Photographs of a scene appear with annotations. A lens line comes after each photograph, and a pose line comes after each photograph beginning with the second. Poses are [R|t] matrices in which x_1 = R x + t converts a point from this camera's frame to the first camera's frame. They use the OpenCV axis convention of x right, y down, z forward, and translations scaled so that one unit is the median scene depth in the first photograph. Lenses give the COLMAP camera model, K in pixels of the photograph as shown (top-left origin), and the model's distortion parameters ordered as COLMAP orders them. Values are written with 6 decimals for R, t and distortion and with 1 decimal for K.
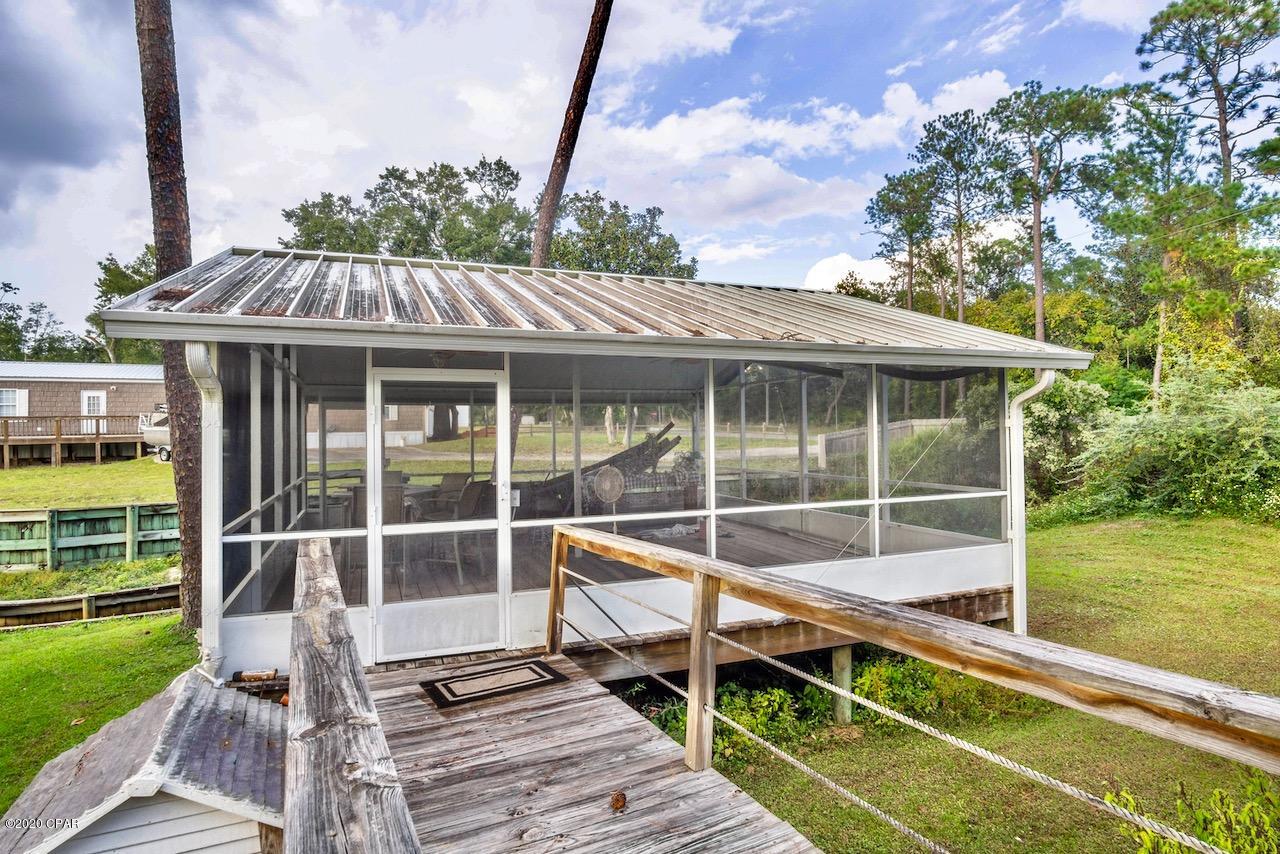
lens RADIAL K [[687.7, 0, 641.4], [0, 687.7, 433.9], [0, 0, 1]] dist [-0.022031, 0.002489]
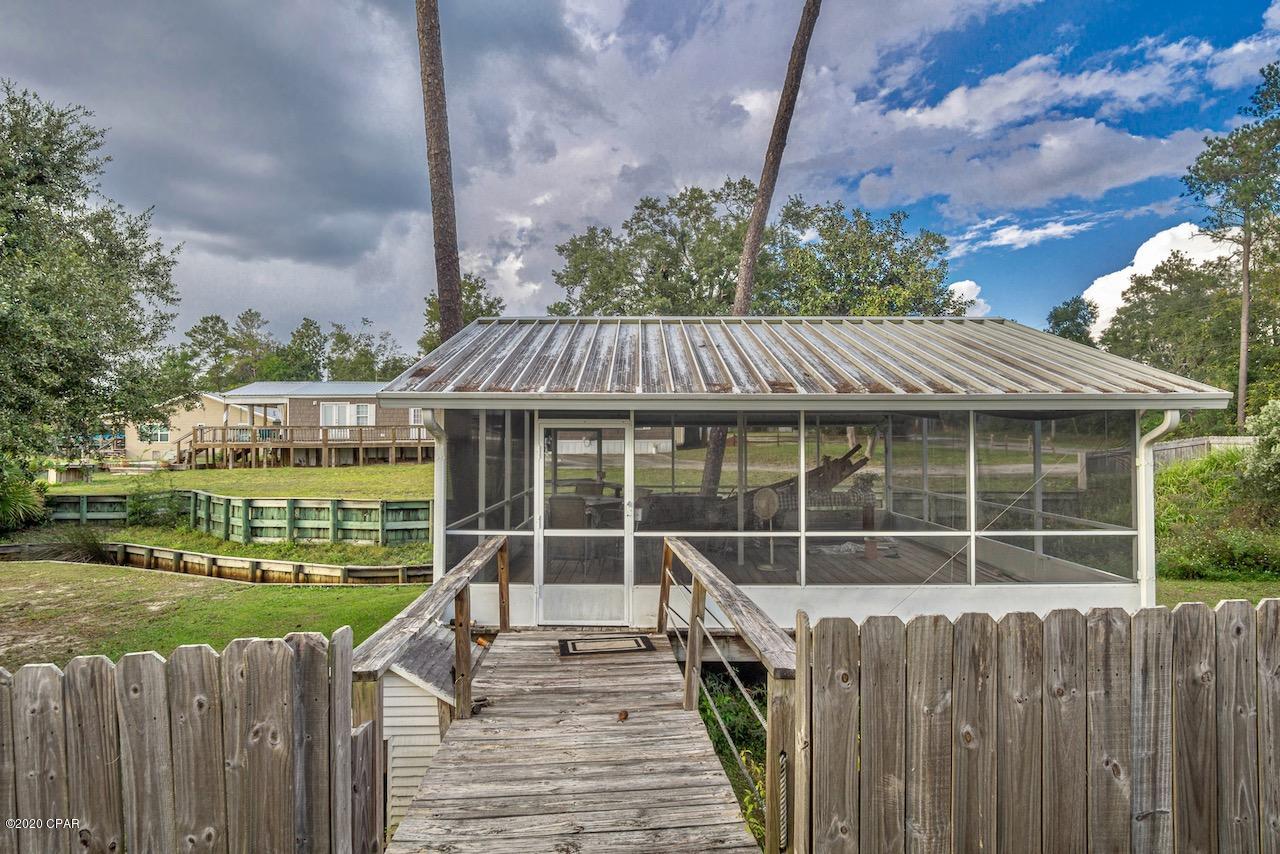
lens RADIAL K [[697.2, 0, 639.7], [0, 697.2, 442.7], [0, 0, 1]] dist [-0.020508, 0.001826]
pose [[0.928495, 0.014718, -0.371054, 0.120775], [-0.012835, 0.999889, 0.007544, -0.021248], [0.371124, -0.002242, 0.928581, -0.097022]]
